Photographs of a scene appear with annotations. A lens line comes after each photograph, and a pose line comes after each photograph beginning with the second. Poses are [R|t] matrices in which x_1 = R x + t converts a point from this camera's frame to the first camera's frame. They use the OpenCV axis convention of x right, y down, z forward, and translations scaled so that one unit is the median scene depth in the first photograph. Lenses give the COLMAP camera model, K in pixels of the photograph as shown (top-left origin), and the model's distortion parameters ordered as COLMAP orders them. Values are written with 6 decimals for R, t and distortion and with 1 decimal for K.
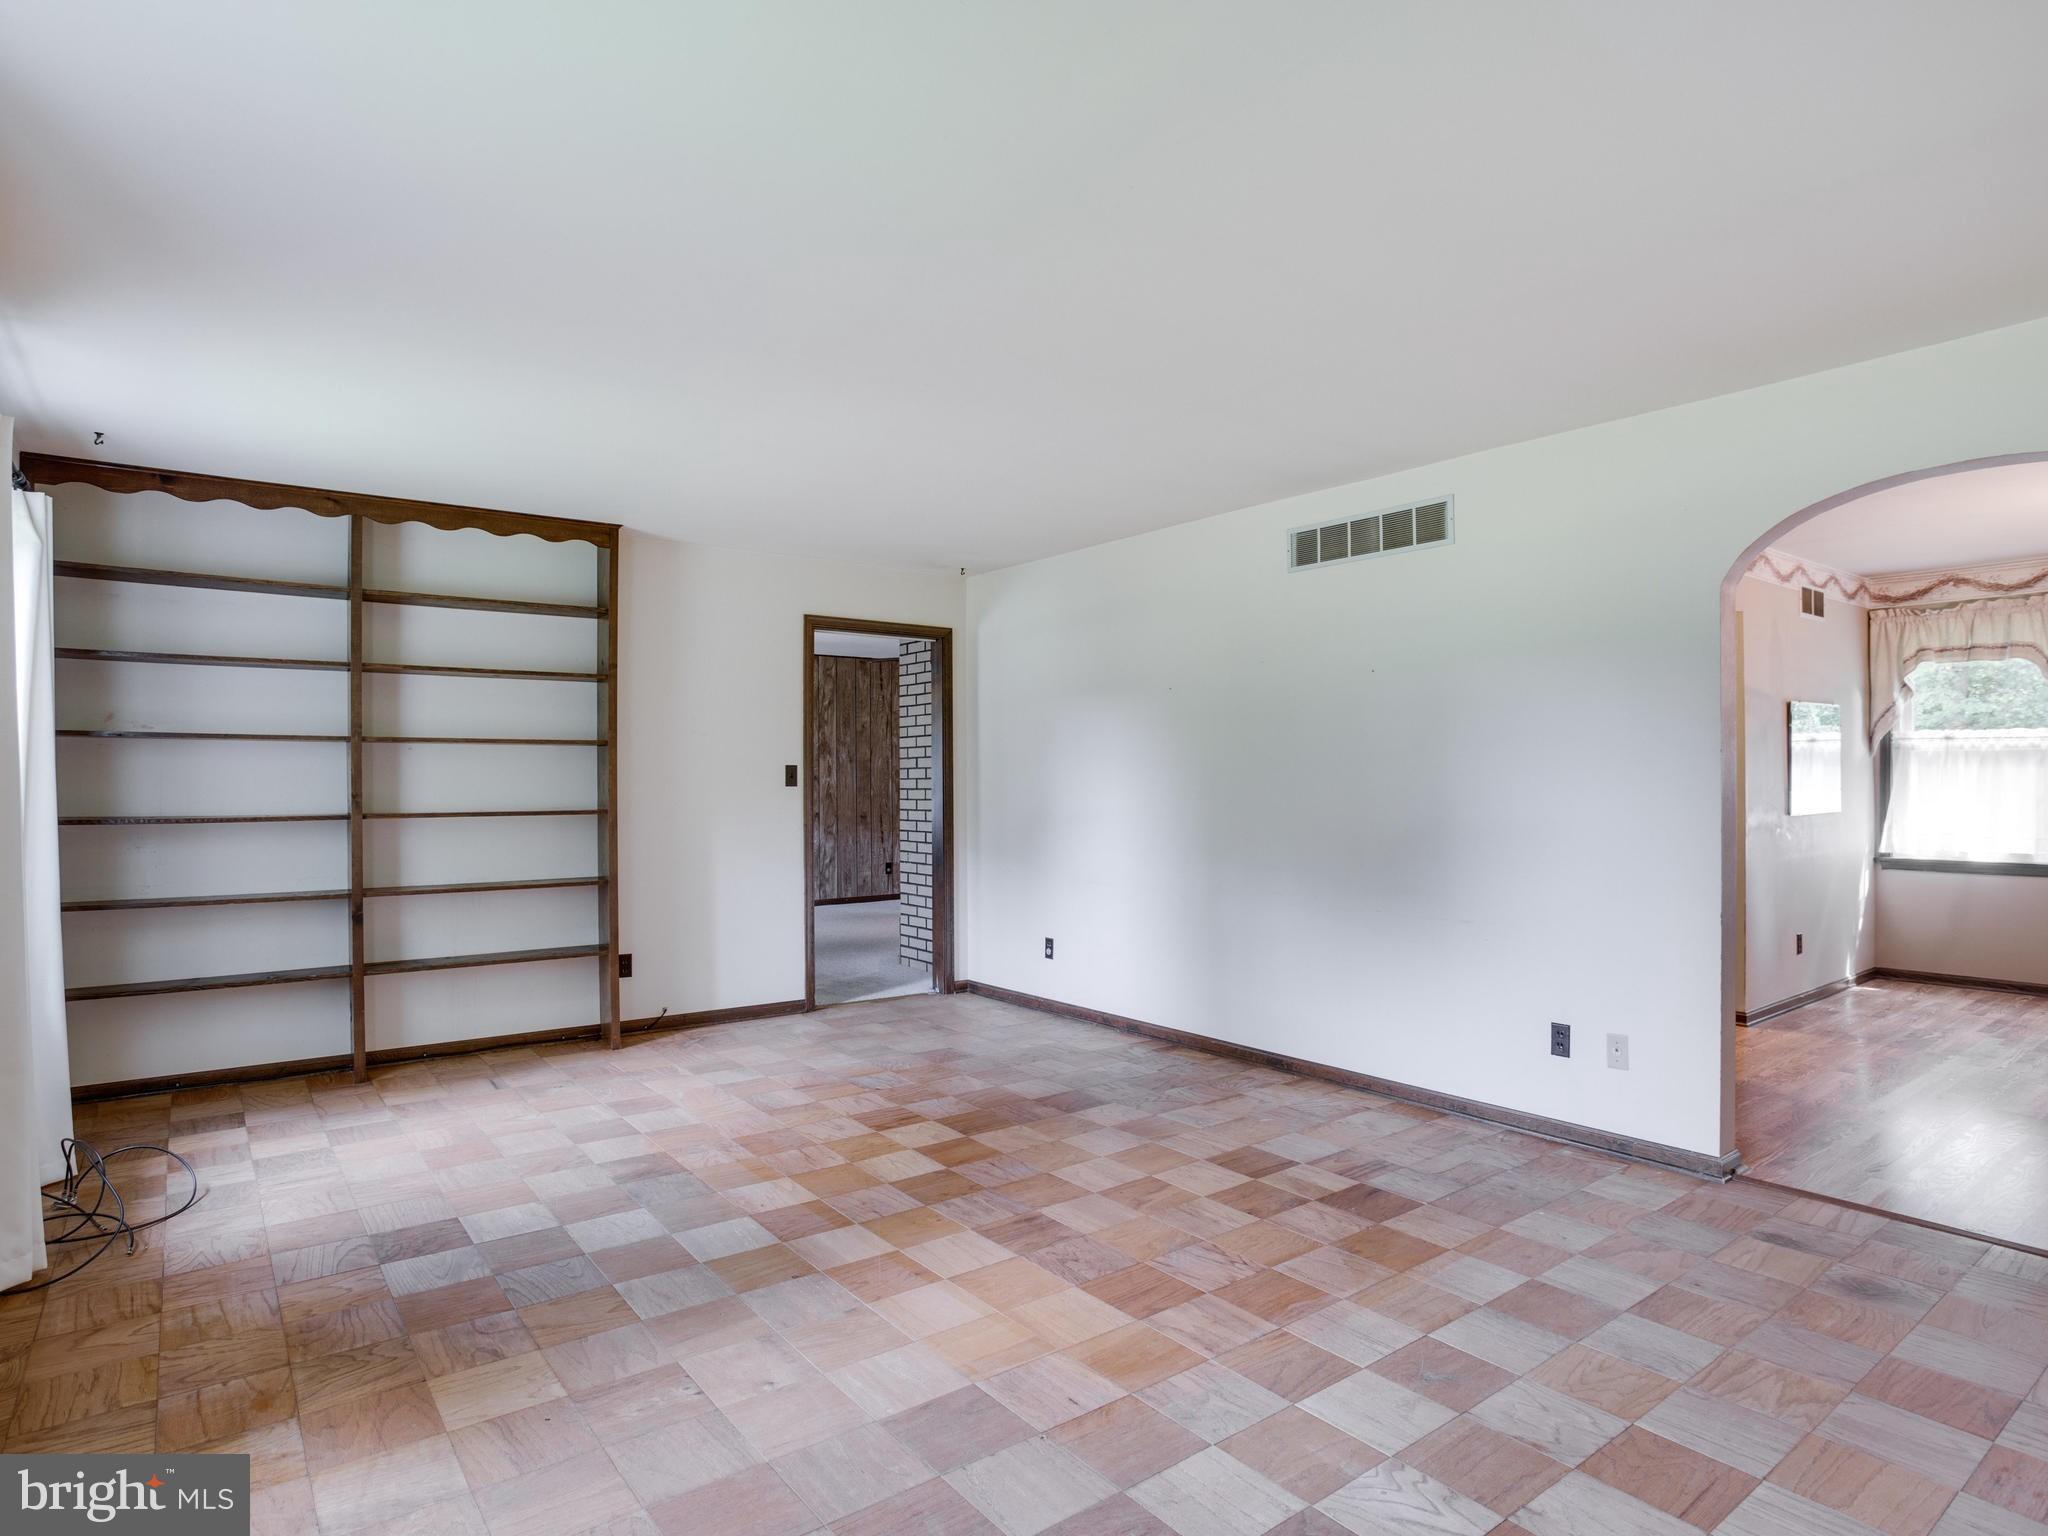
lens RADIAL K [[1142.0, 0, 1030.8], [0, 1142.0, 772.9], [0, 0, 1]] dist [-0.064943, 0.029740]
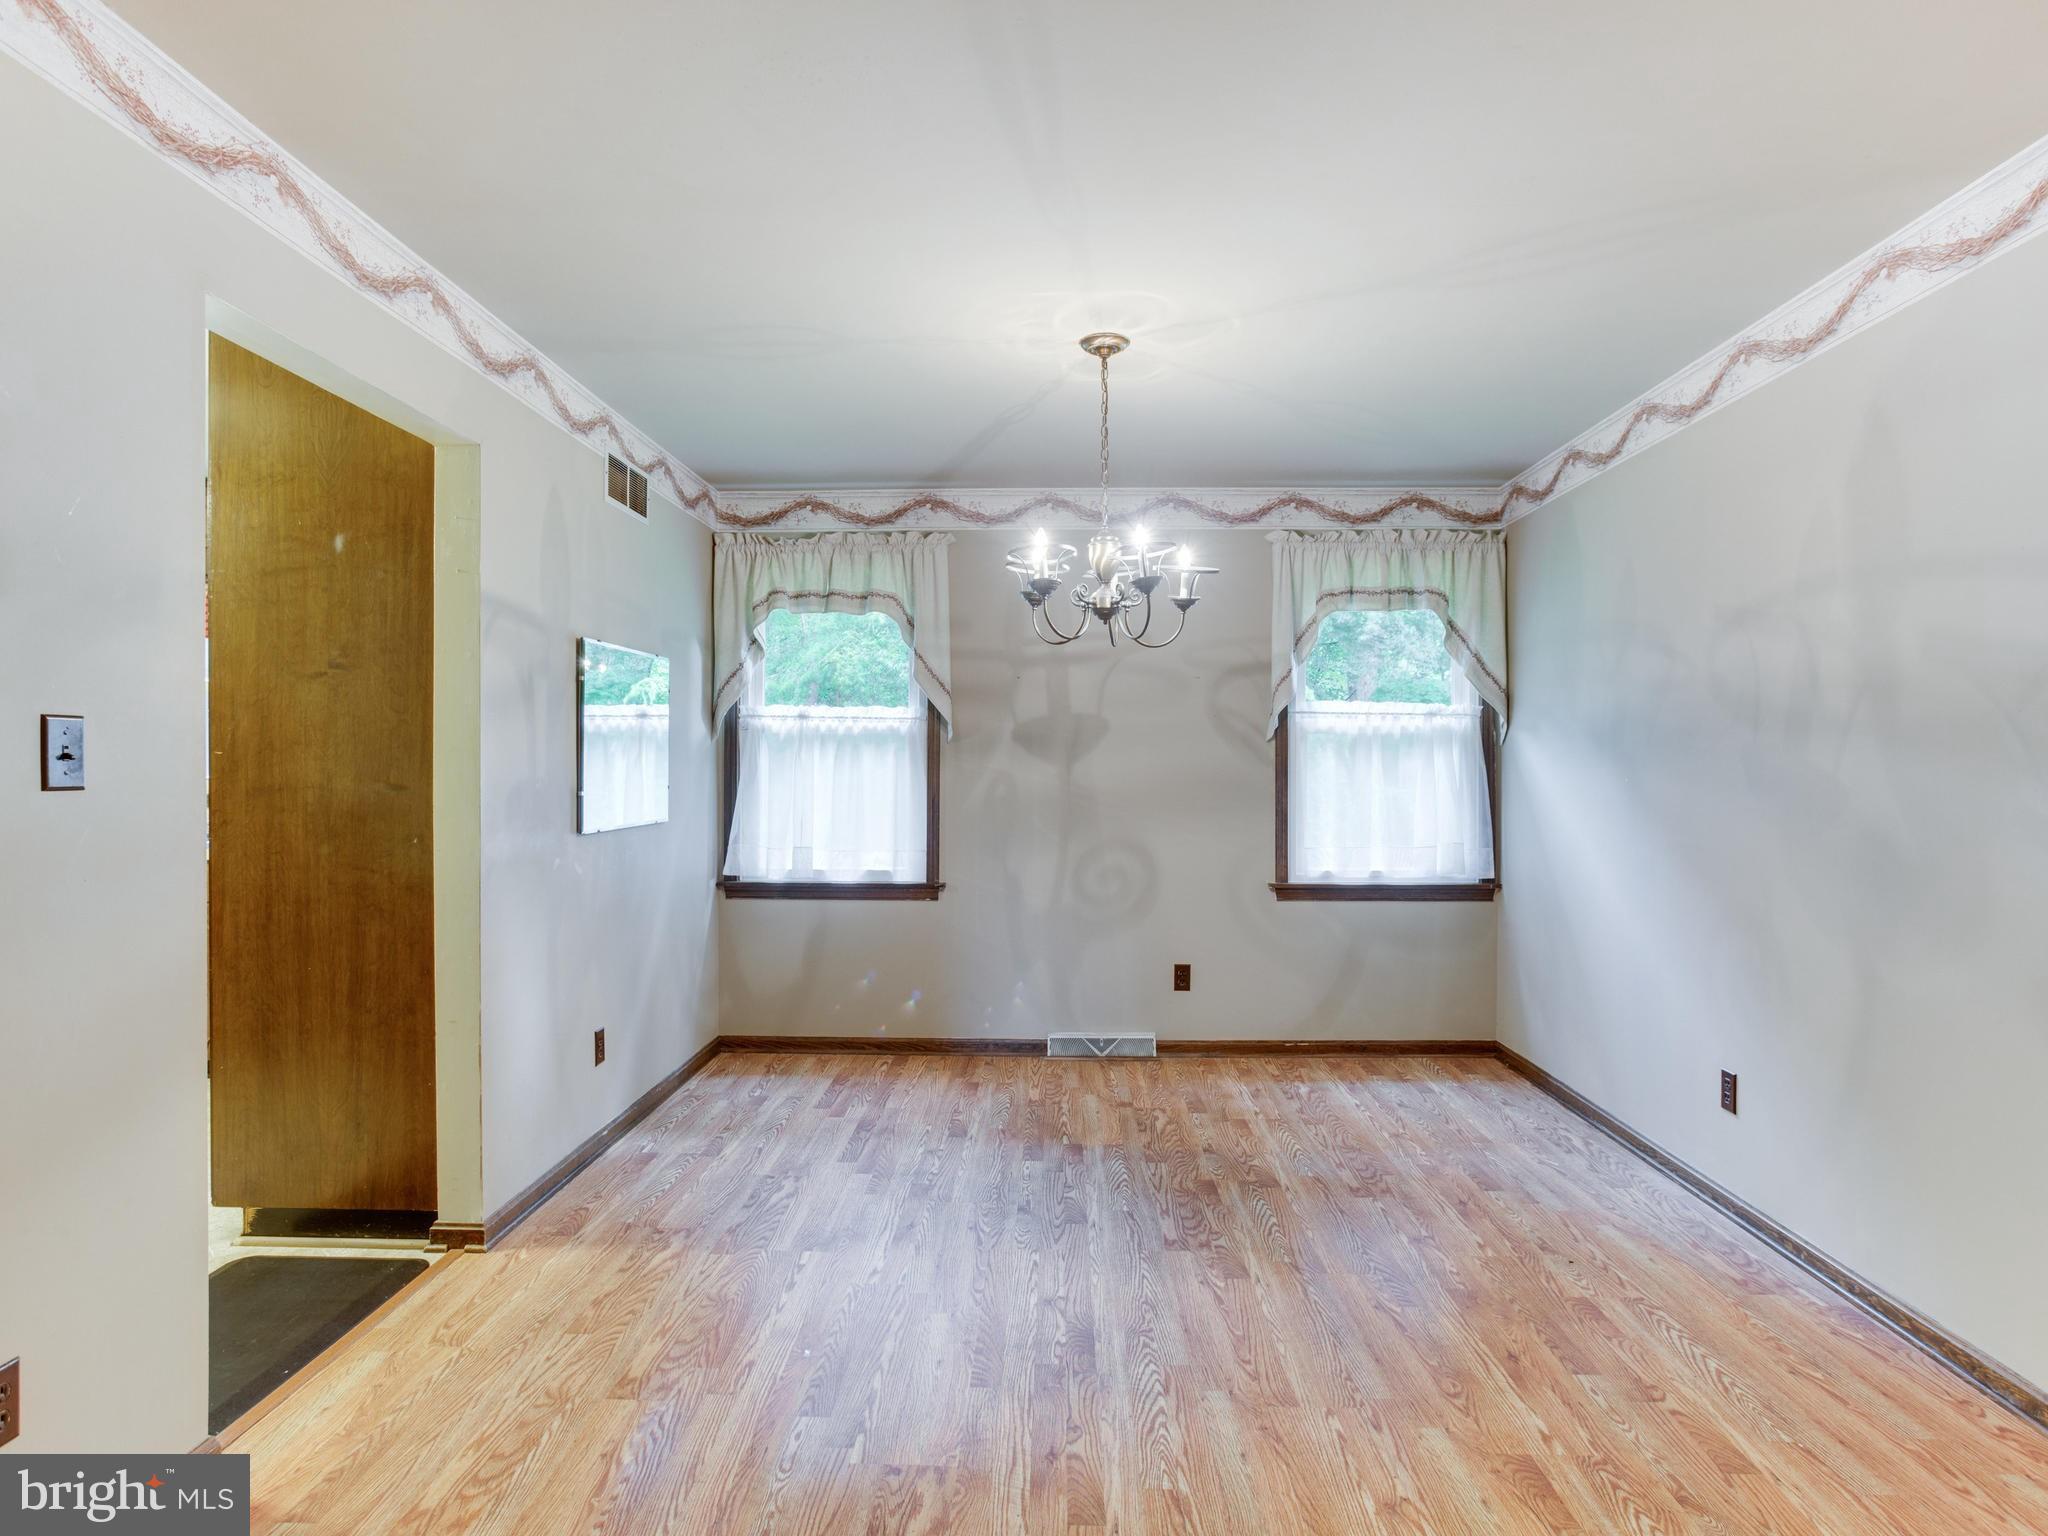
lens RADIAL K [[1142.0, 0, 1030.8], [0, 1142.0, 772.9], [0, 0, 1]] dist [-0.064943, 0.029740]
pose [[0.632875, 0.004243, 0.774242, 0.340269], [-0.007311, 0.999973, 0.000496, 0.004310], [-0.774219, -0.005974, 0.632889, 0.405178]]
